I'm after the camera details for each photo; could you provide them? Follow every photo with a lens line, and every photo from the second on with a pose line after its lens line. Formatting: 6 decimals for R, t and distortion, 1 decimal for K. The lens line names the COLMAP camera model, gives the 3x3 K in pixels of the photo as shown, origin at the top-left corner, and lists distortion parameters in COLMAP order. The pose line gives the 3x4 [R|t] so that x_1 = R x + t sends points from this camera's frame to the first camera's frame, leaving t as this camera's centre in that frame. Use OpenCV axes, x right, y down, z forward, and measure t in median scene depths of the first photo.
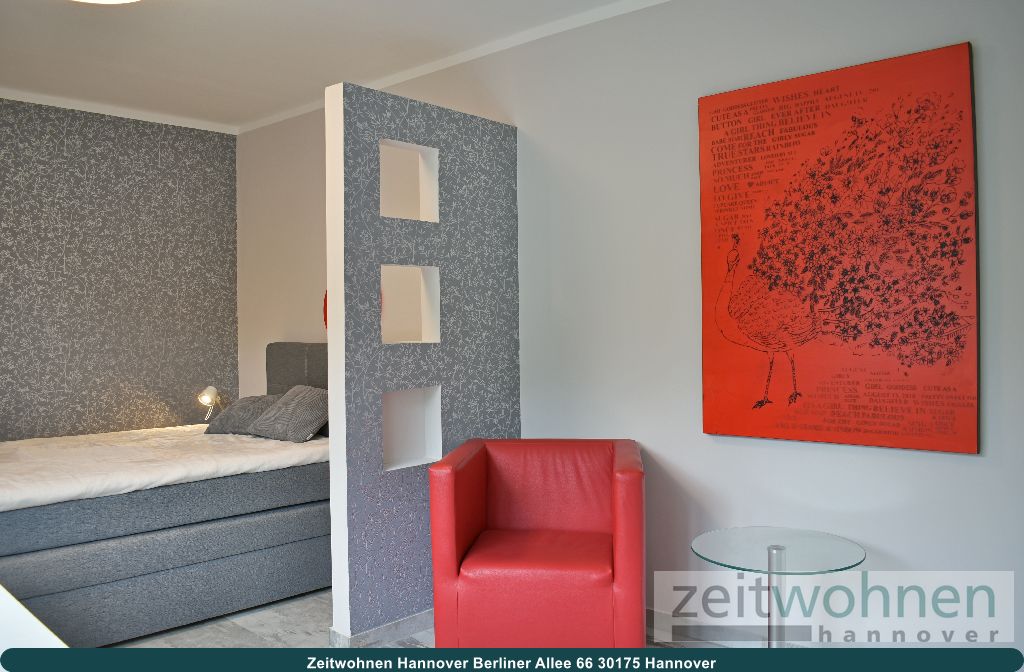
lens RADIAL K [[811.3, 0, 512.0], [0, 811.3, 336.0], [0, 0, 1]] dist [-0.094284, 0.006570]
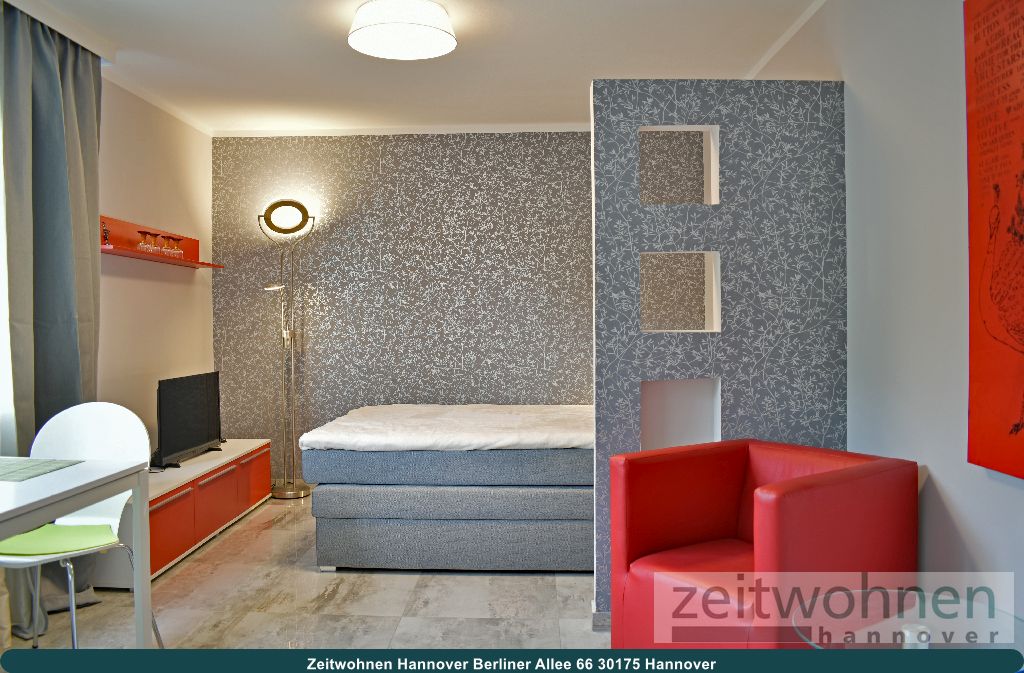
lens RADIAL K [[811.3, 0, 512.0], [0, 811.3, 336.5], [0, 0, 1]] dist [-0.094284, 0.006570]
pose [[0.657542, 0.020381, -0.753142, 0.457651], [-0.009844, 0.999781, 0.018462, -0.001774], [0.753354, -0.004726, 0.657599, 0.208154]]
